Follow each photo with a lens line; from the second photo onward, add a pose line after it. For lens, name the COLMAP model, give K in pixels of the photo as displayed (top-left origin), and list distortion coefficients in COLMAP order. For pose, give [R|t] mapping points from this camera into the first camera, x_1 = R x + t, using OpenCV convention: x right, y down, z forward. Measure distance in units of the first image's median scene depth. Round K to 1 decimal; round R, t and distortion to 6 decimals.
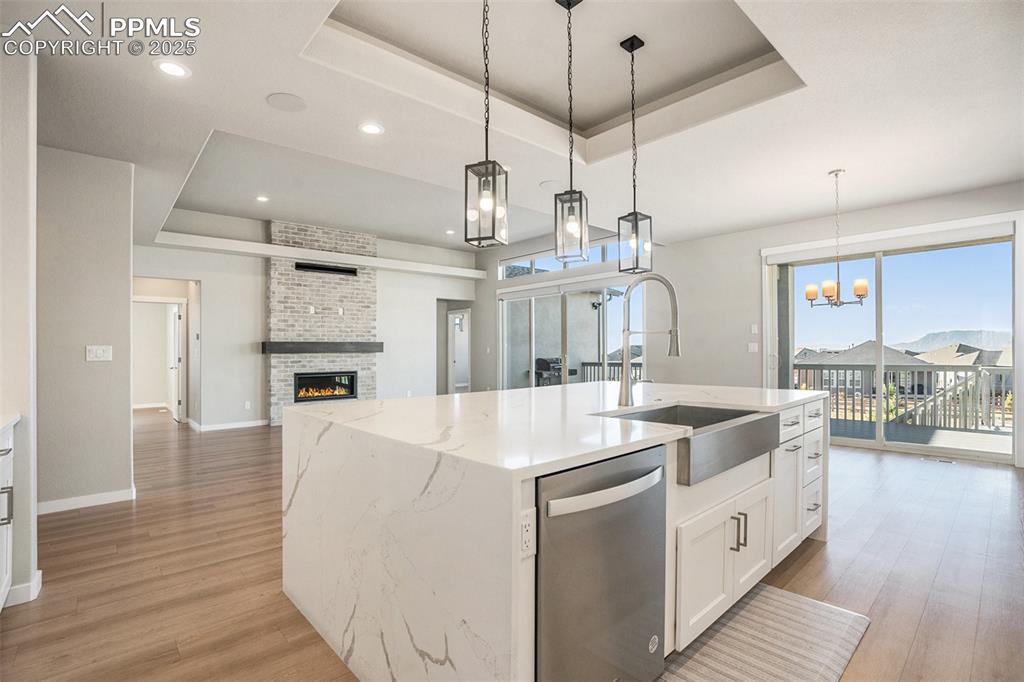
lens RADIAL K [[473.8, 0, 503.2], [0, 473.8, 328.9], [0, 0, 1]] dist [-0.051178, -0.000341]
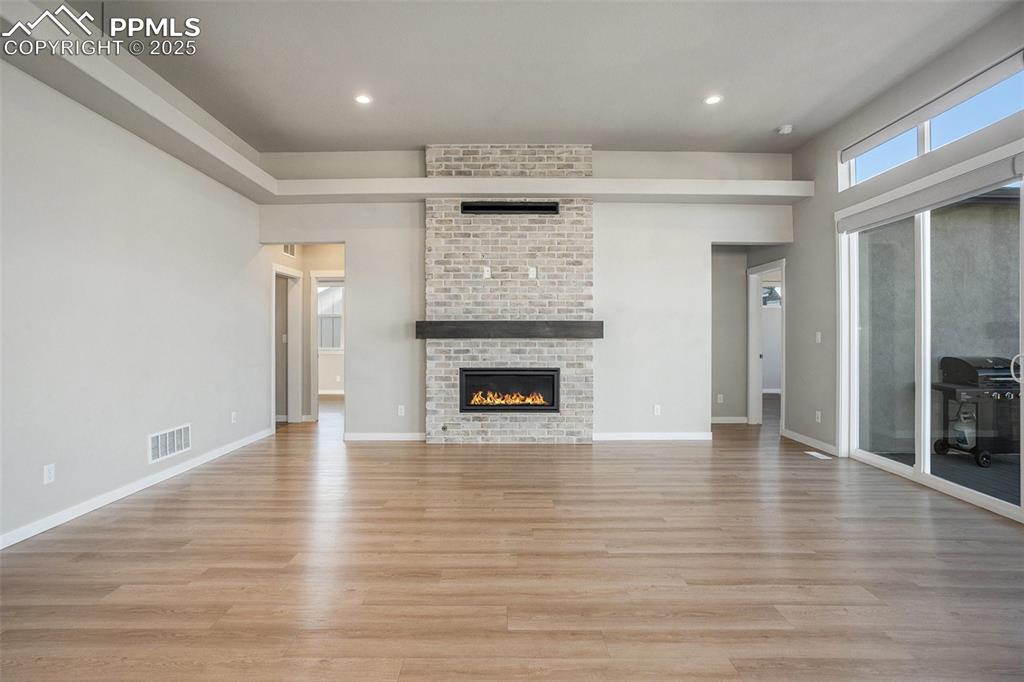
lens RADIAL K [[473.8, 0, 516.4], [0, 473.8, 336.1], [0, 0, 1]] dist [-0.051178, -0.000341]
pose [[0.760124, 0.000982, -0.649778, 0.052078], [0.022405, 0.999365, 0.027721, 0.030826], [0.649392, -0.035629, 0.759619, 0.523607]]
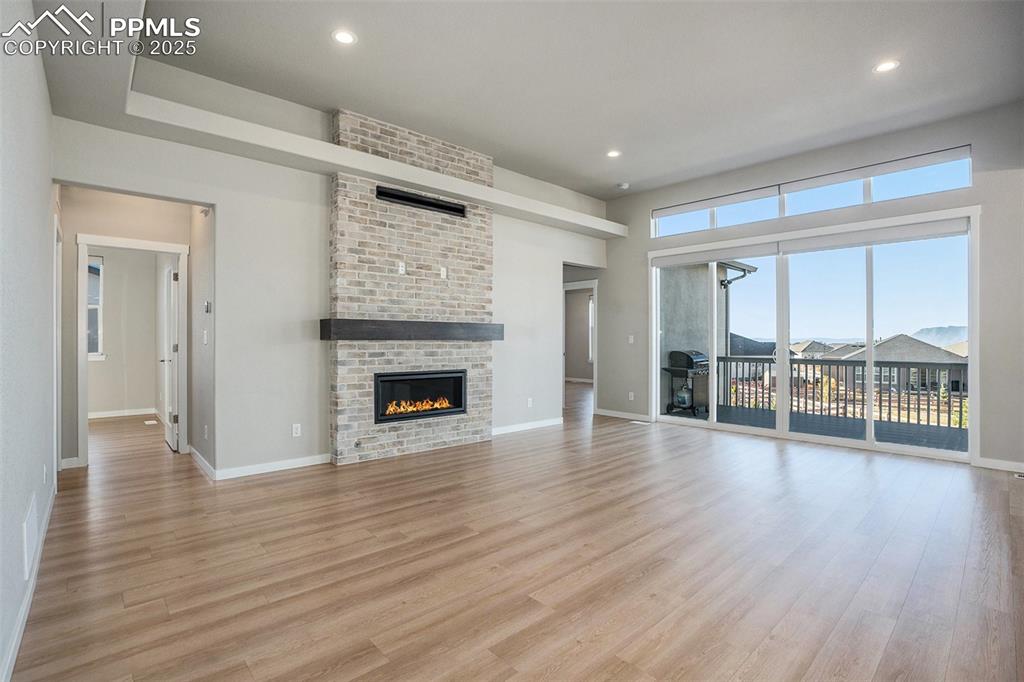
lens RADIAL K [[473.8, 0, 521.0], [0, 473.8, 329.8], [0, 0, 1]] dist [-0.051178, -0.000341]
pose [[0.999595, 0.013804, 0.024880, -0.268542], [-0.014376, 0.999633, 0.022948, 0.022479], [-0.024554, -0.023296, 0.999427, 0.393381]]
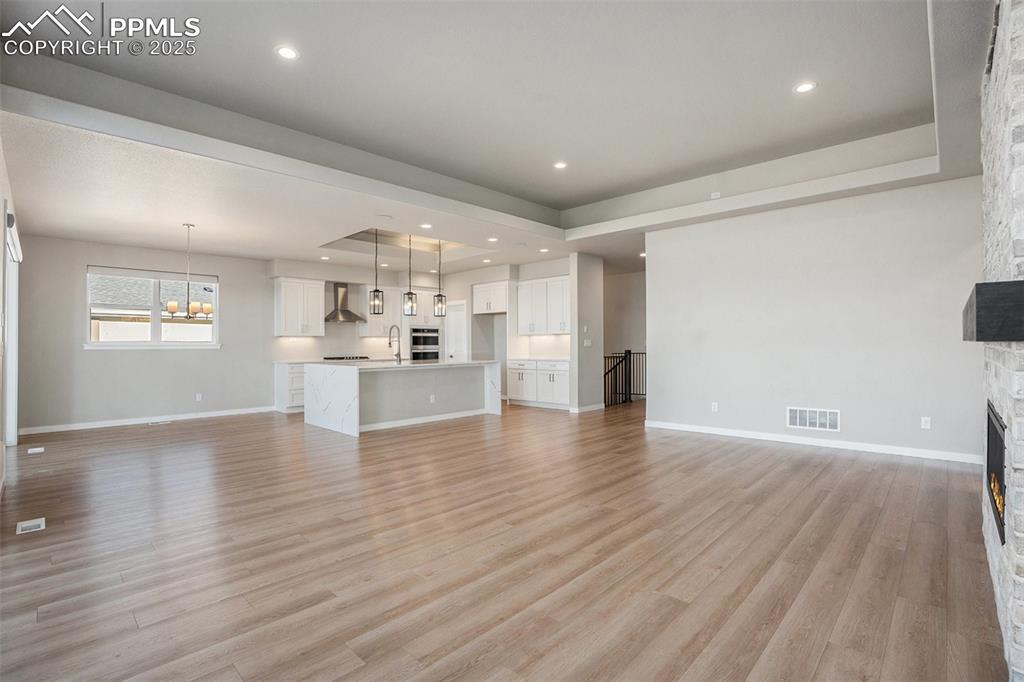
lens RADIAL K [[473.8, 0, 514.9], [0, 473.8, 338.7], [0, 0, 1]] dist [-0.051178, -0.000341]
pose [[-0.995456, 0.010932, -0.094593, -0.068832], [0.014367, 0.999259, -0.035712, 0.054018], [0.094132, -0.036908, -0.994875, 1.248117]]
